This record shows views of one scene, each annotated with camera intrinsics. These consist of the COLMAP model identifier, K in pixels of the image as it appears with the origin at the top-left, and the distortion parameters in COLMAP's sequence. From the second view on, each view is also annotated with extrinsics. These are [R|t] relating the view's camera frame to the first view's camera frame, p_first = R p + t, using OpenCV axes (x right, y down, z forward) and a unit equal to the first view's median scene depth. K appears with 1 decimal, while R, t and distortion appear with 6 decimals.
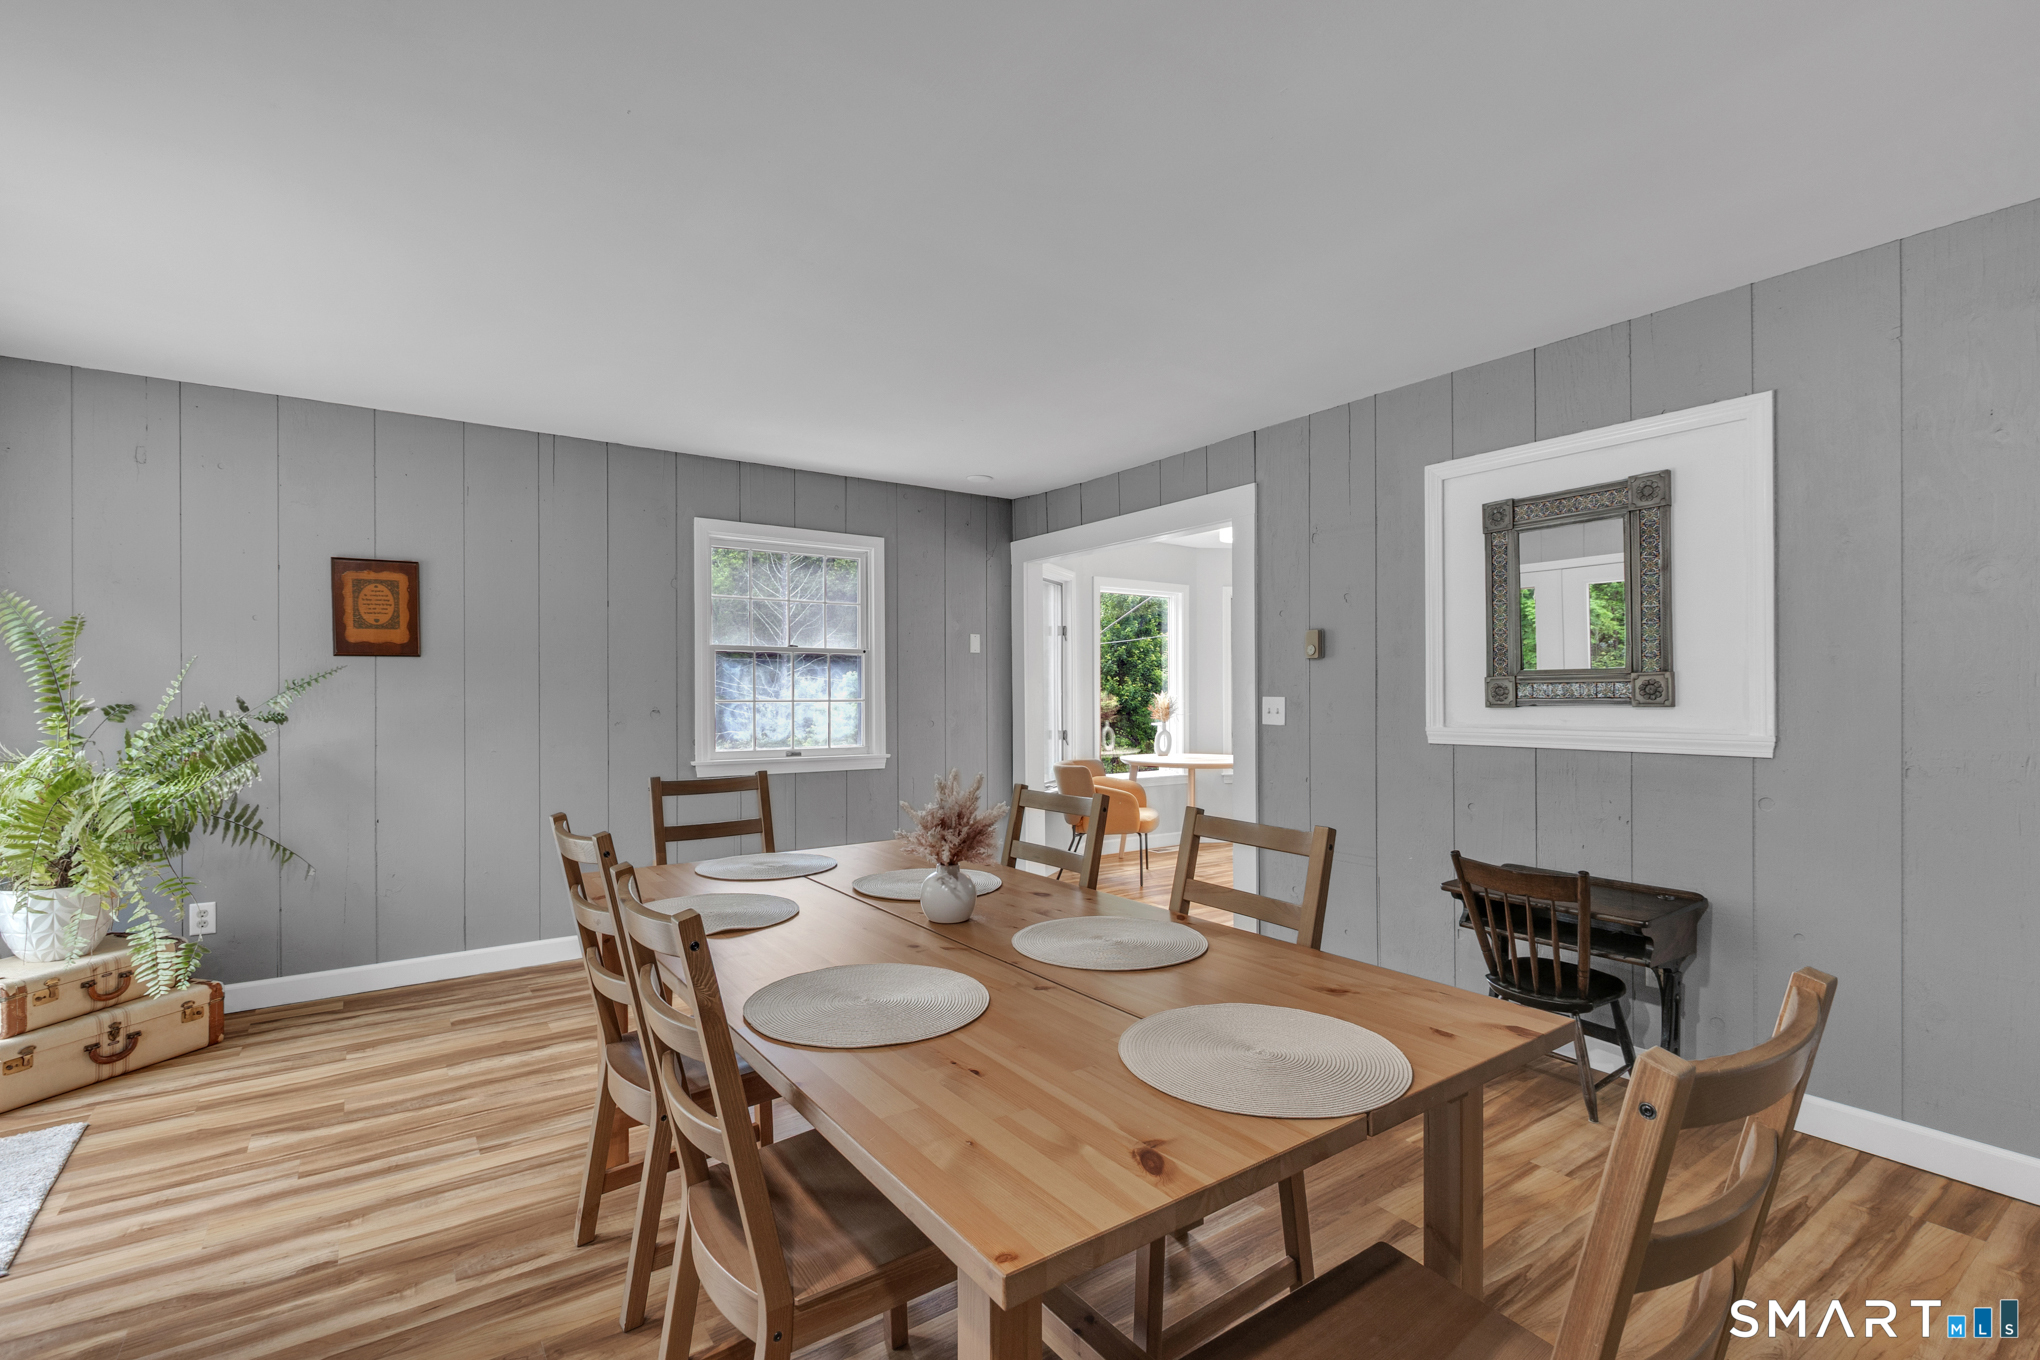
lens RADIAL K [[934.7, 0, 1018.0], [0, 934.7, 687.8], [0, 0, 1]] dist [-0.002687, 0.000086]
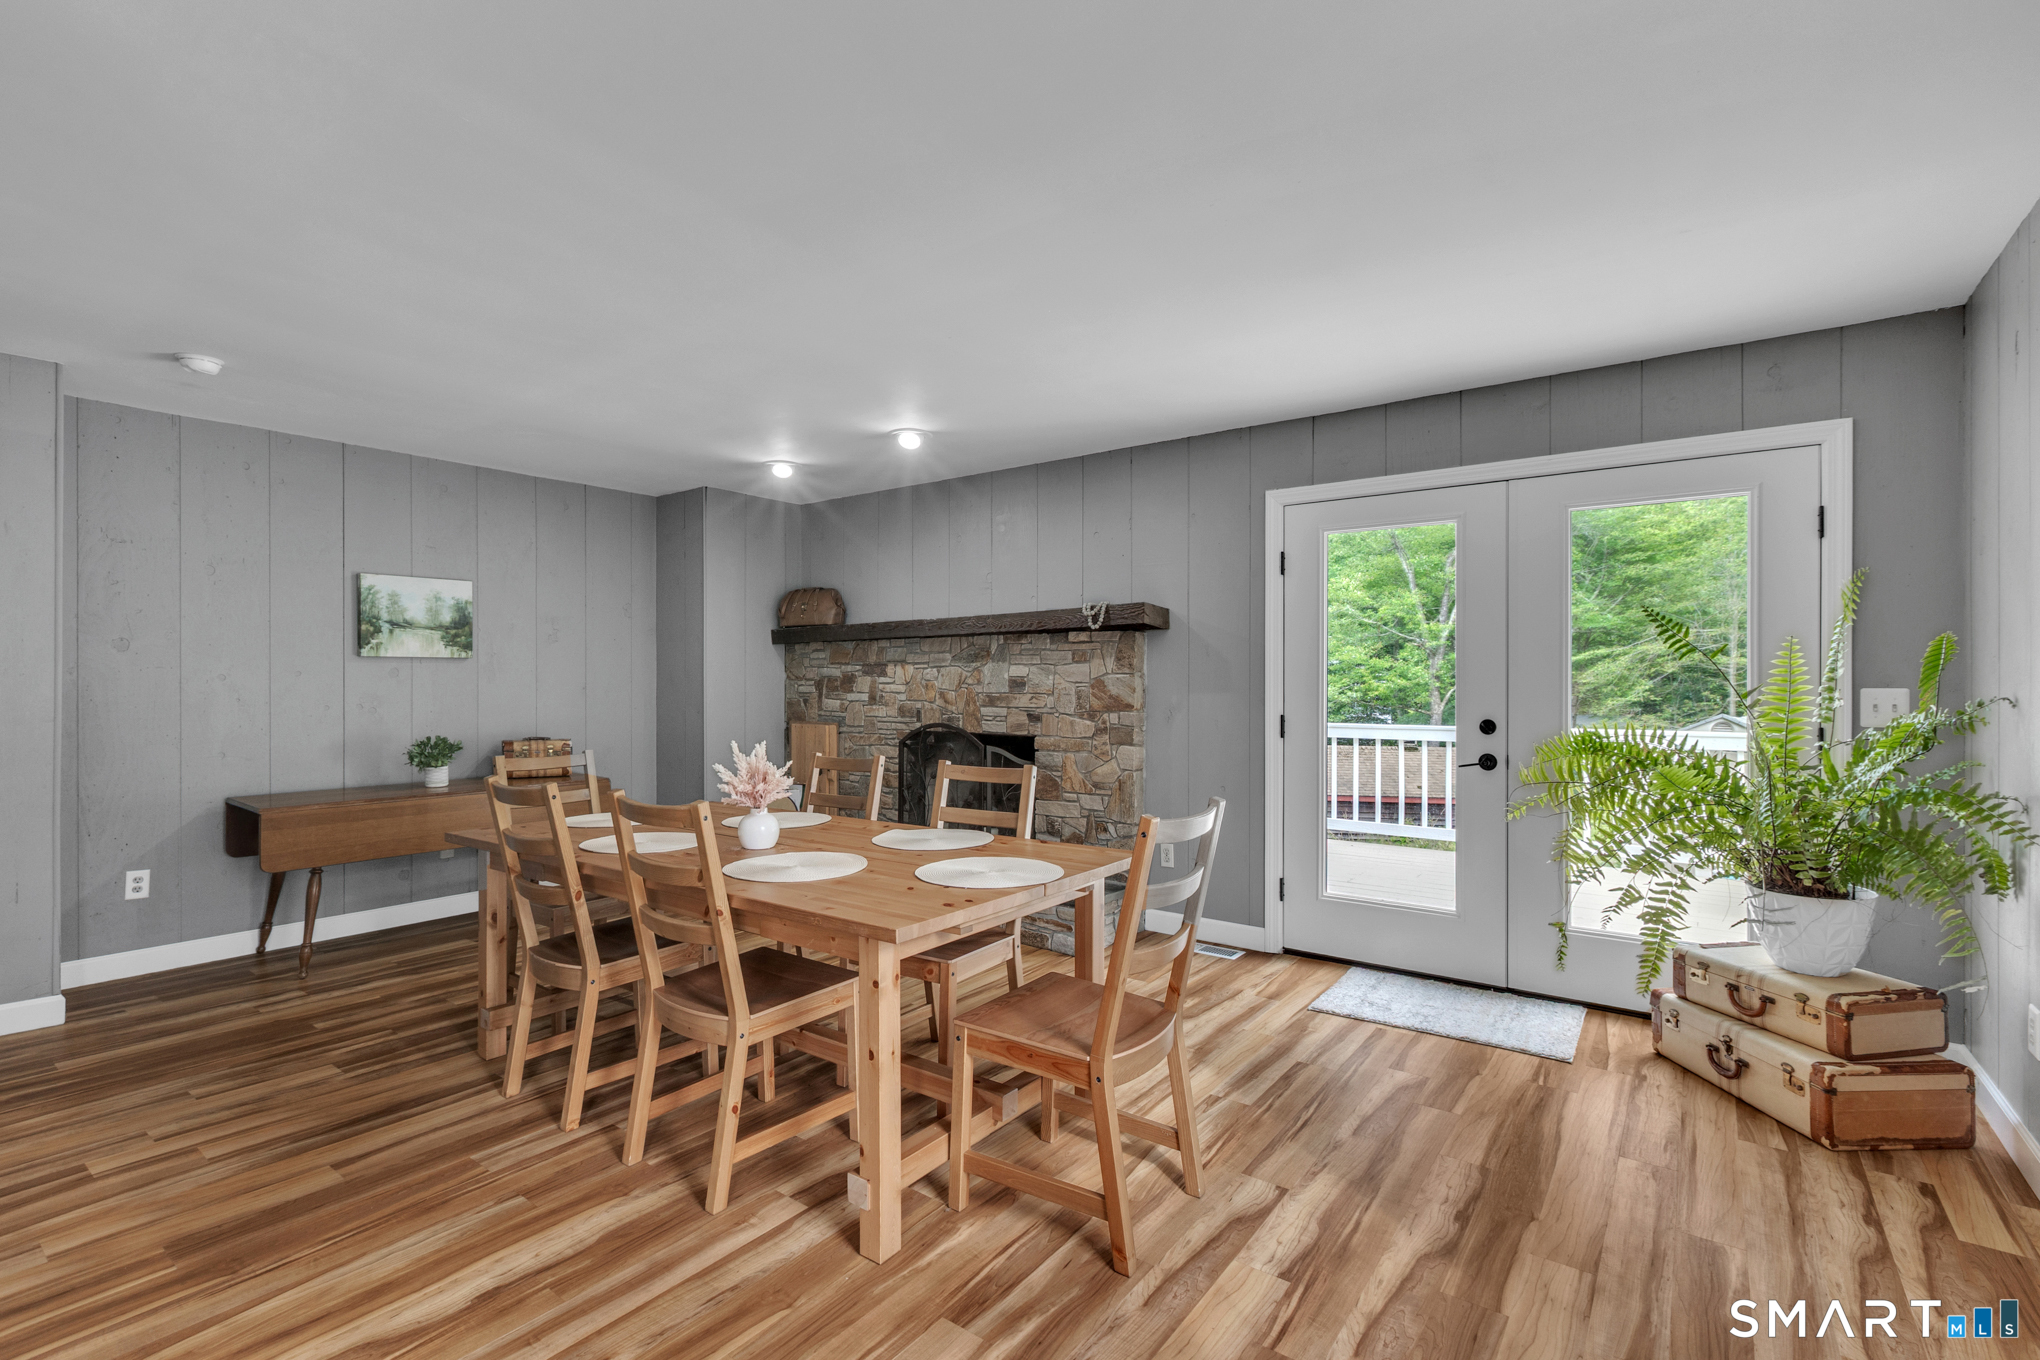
lens RADIAL K [[934.7, 0, 1020.3], [0, 934.7, 681.2], [0, 0, 1]] dist [-0.002687, 0.000086]
pose [[-0.949547, -0.002189, -0.313616, -0.008664], [-0.000571, 0.999986, -0.005250, 0.011079], [0.313623, -0.004806, -0.949535, 1.686060]]
